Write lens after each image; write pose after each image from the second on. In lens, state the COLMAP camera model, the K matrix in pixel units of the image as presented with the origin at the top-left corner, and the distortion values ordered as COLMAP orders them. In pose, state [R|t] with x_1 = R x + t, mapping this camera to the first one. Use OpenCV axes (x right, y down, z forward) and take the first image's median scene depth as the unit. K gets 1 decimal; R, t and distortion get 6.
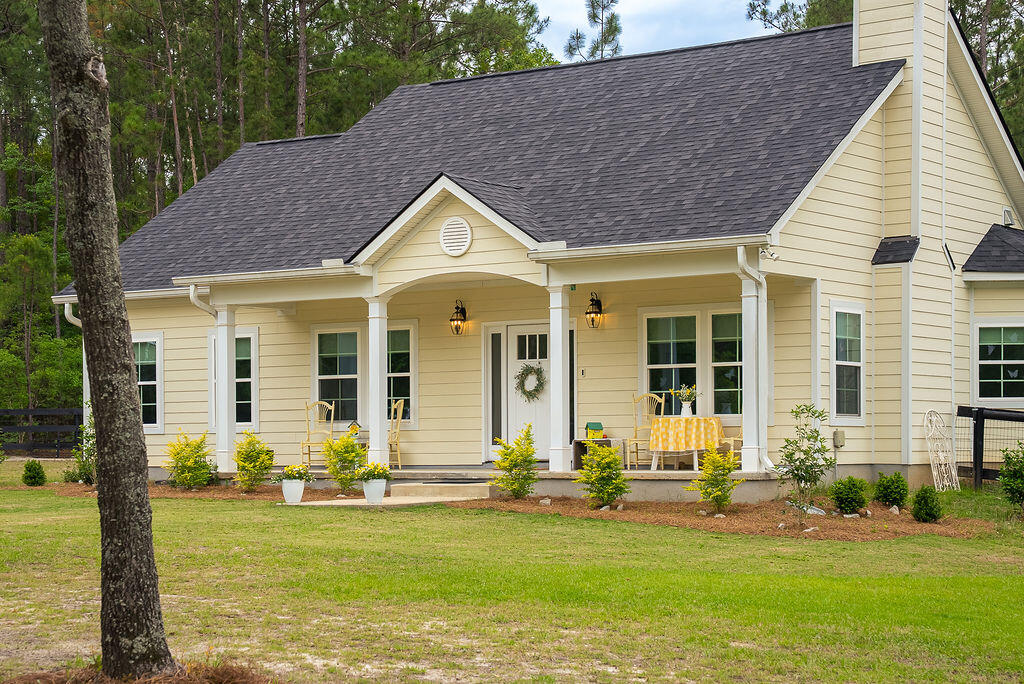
lens RADIAL K [[2061.4, 0, 511.3], [0, 2061.4, 373.0], [0, 0, 1]] dist [0.379851, -0.032495]
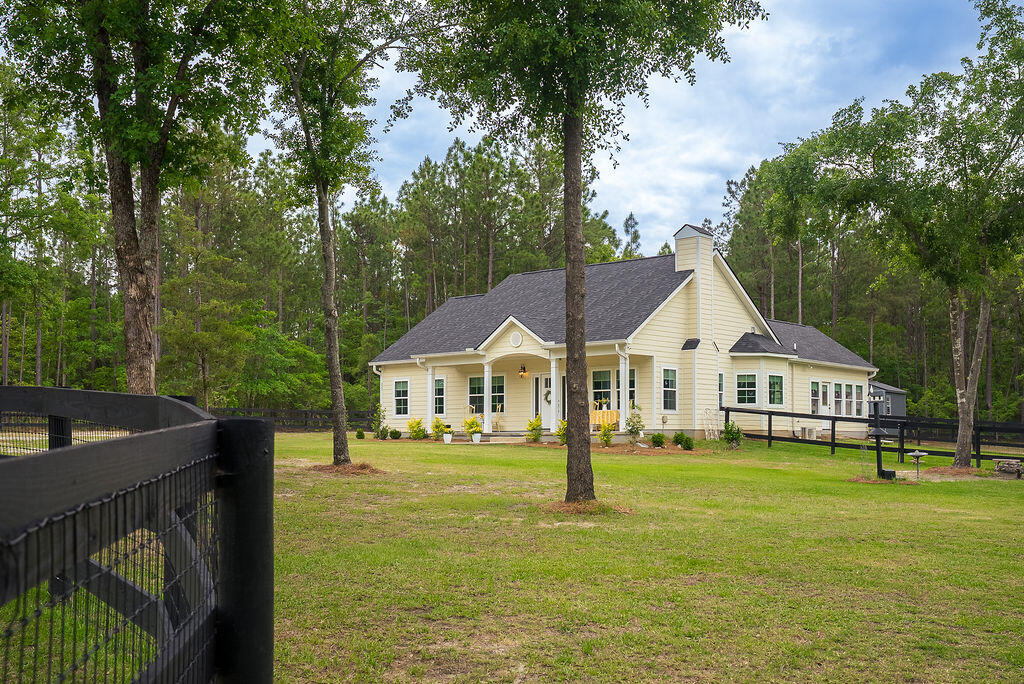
lens RADIAL K [[1009.5, 0, 512.0], [0, 1009.5, 342.0], [0, 0, 1]] dist [-0.011215, -0.001684]
pose [[0.995574, -0.004851, -0.093851, 0.080813], [-0.000182, 0.998565, -0.053552, 0.003408], [0.093977, 0.053332, 0.994145, -0.220250]]
